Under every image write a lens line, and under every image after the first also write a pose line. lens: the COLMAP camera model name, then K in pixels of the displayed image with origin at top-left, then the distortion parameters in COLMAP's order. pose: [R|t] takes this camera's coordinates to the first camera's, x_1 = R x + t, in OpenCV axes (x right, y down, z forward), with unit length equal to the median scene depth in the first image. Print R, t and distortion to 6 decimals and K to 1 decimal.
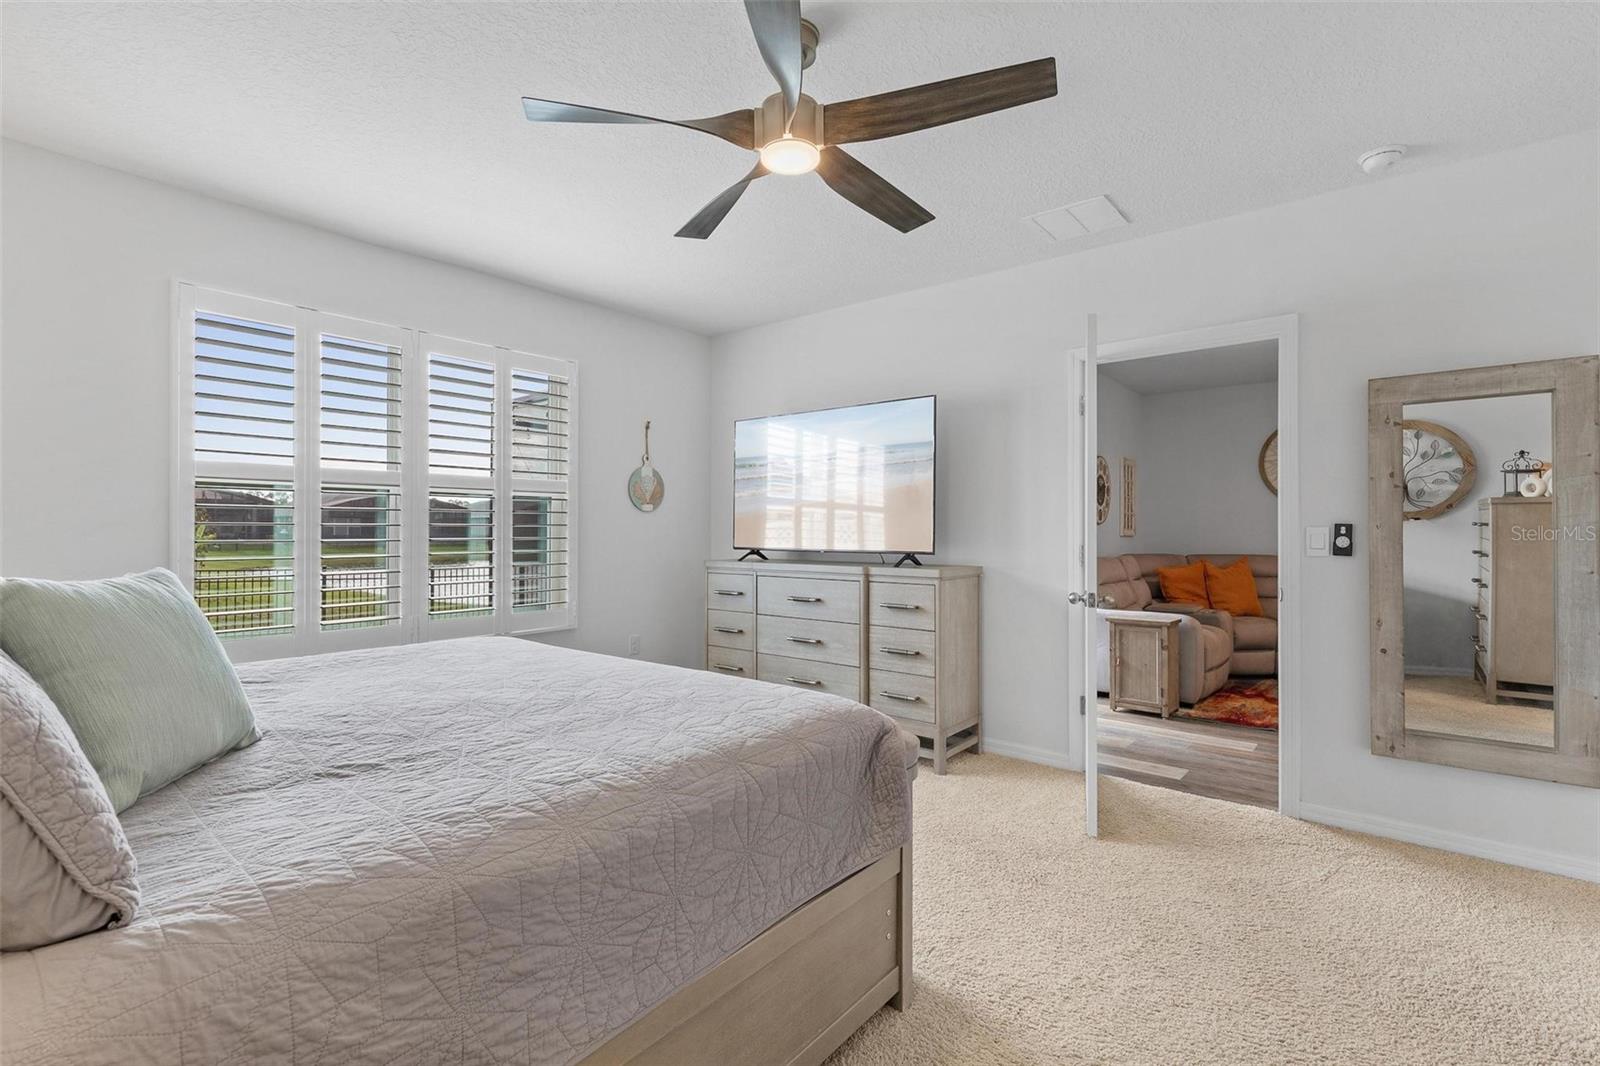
lens RADIAL K [[714.7, 0, 795.6], [0, 714.7, 531.6], [0, 0, 1]] dist [0.009065, -0.001520]
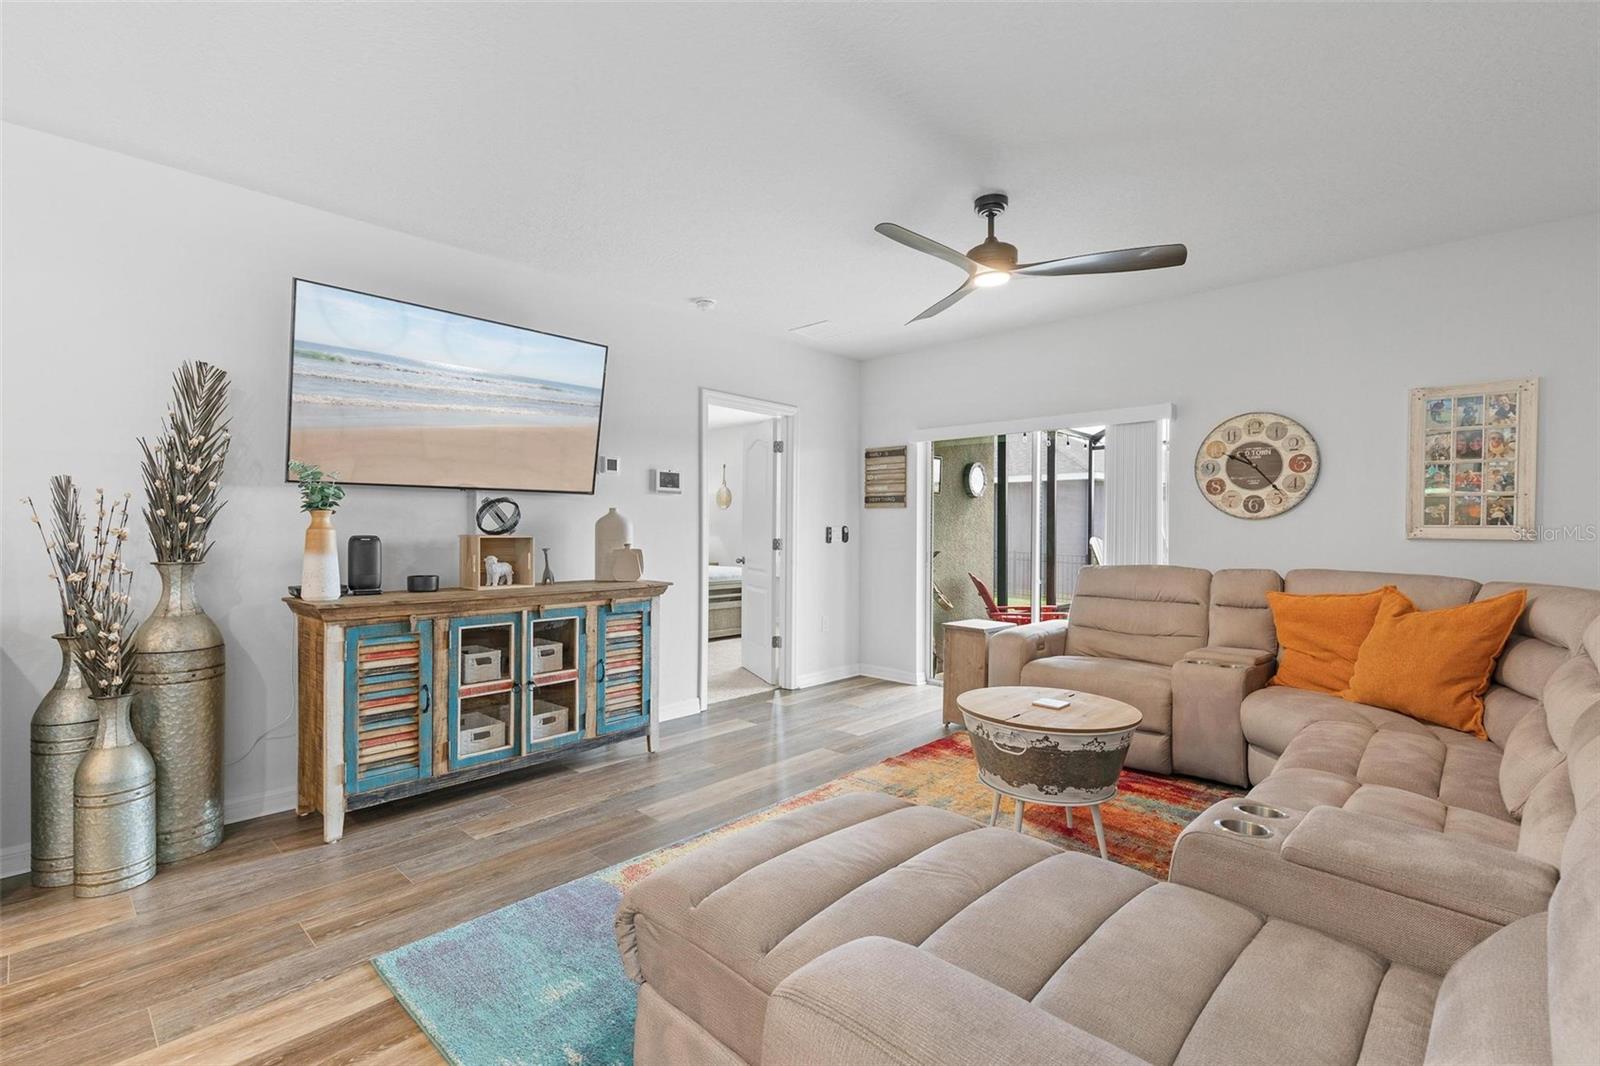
lens RADIAL K [[717.4, 0, 799.3], [0, 717.4, 537.4], [0, 0, 1]] dist [0.007074, -0.000243]
pose [[0.057807, -0.016263, 0.998195, -0.864733], [-0.002378, 0.999862, 0.016428, 0.076130], [-0.998325, -0.003323, 0.057760, 0.635208]]
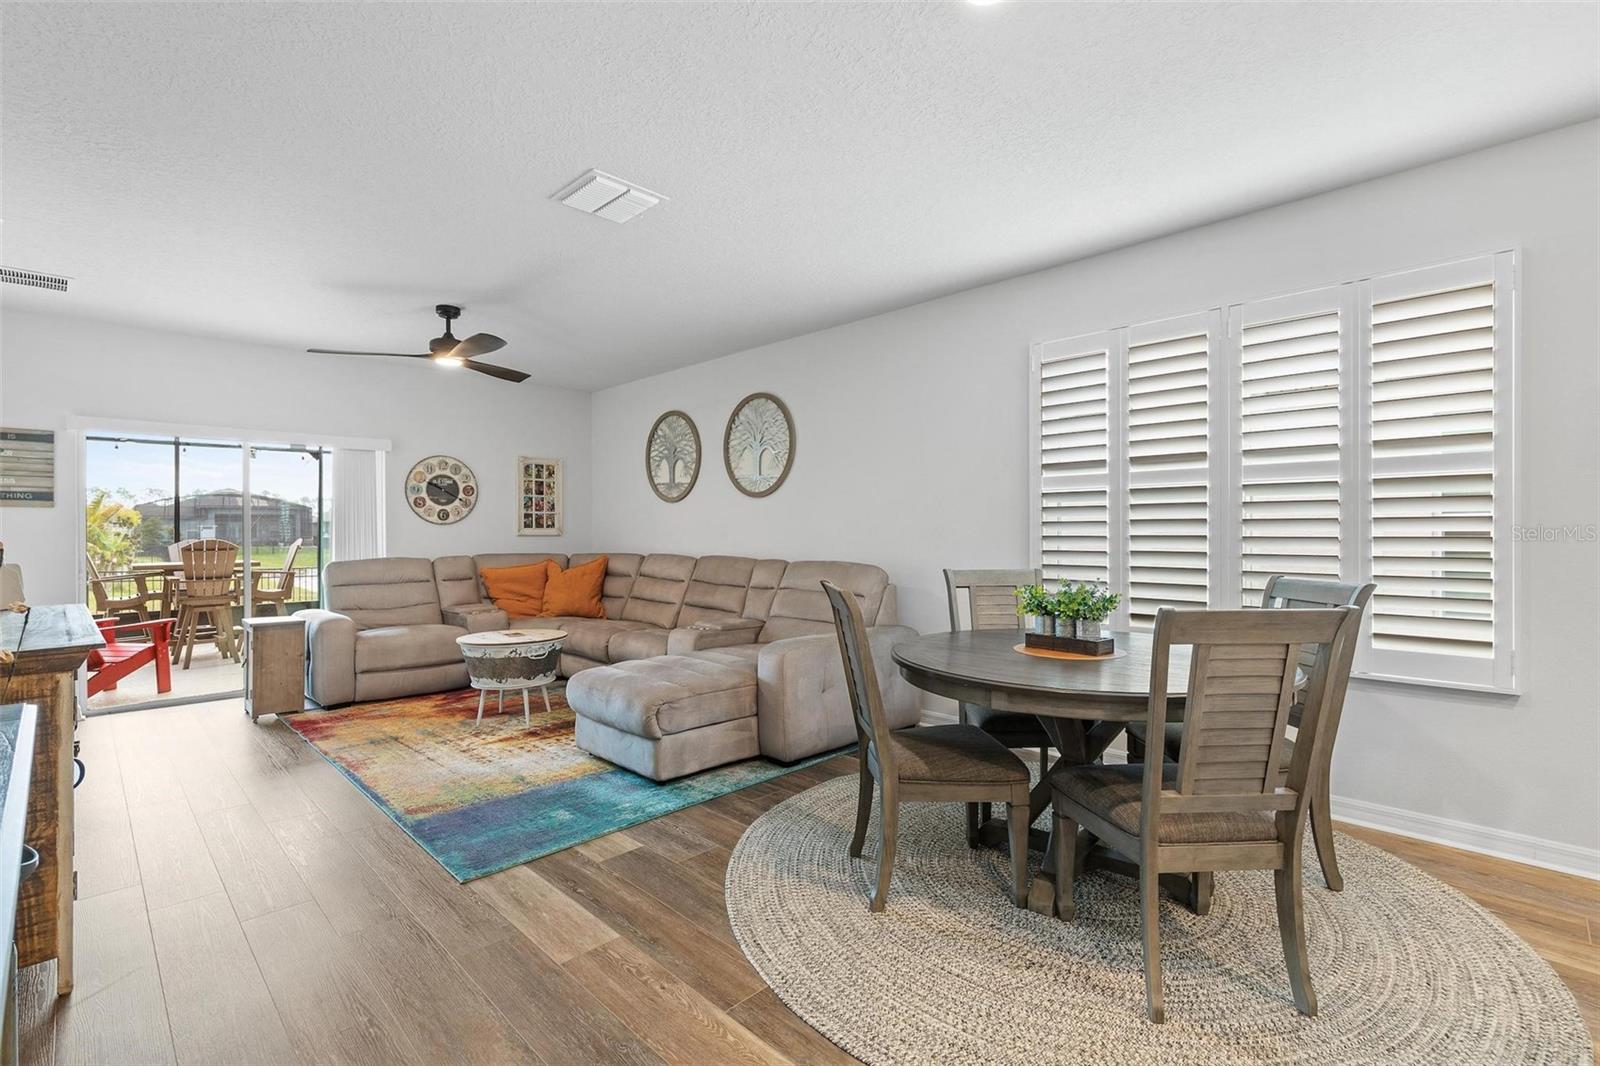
lens RADIAL K [[721.0, 0, 796.3], [0, 721.0, 527.7], [0, 0, 1]] dist [0.008546, -0.000530]
pose [[-0.995598, 0.001111, 0.093716, -0.721919], [0.001028, 0.999999, -0.000939, 0.074885], [-0.093717, -0.000838, -0.995599, 1.623250]]
